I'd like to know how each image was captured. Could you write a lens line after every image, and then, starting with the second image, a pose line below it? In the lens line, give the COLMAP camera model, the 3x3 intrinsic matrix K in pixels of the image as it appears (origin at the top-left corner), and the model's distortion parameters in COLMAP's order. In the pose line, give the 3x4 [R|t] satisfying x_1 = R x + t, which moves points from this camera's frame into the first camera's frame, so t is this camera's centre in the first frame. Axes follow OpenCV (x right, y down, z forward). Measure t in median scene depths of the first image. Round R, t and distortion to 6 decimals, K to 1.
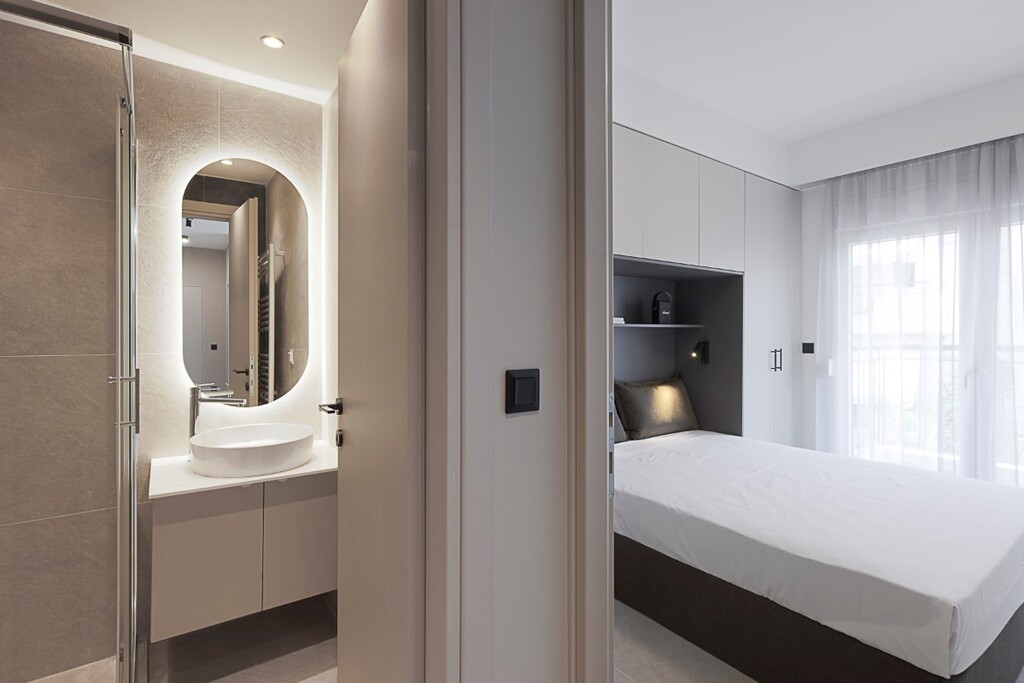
lens RADIAL K [[493.1, 0, 516.0], [0, 493.1, 318.1], [0, 0, 1]] dist [-0.000514, 0.000138]
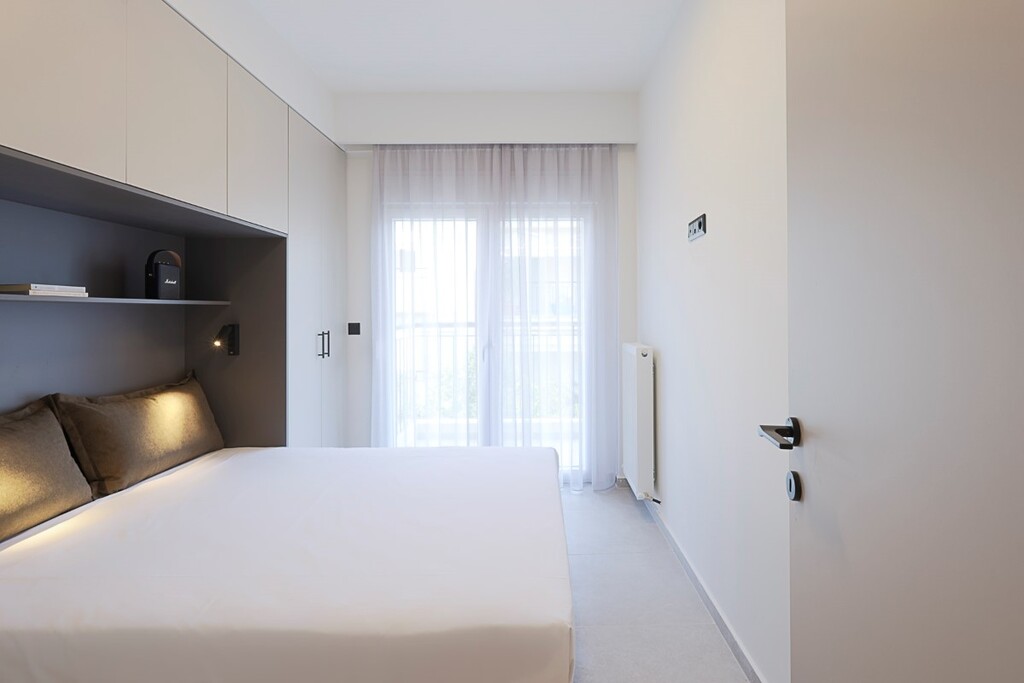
lens RADIAL K [[493.1, 0, 516.0], [0, 493.1, 318.1], [0, 0, 1]] dist [-0.000514, 0.000138]
pose [[0.610156, -0.013540, 0.792166, 0.065135], [-0.020527, 0.999248, 0.032890, 0.006090], [-0.792016, -0.036329, 0.609419, 0.237426]]
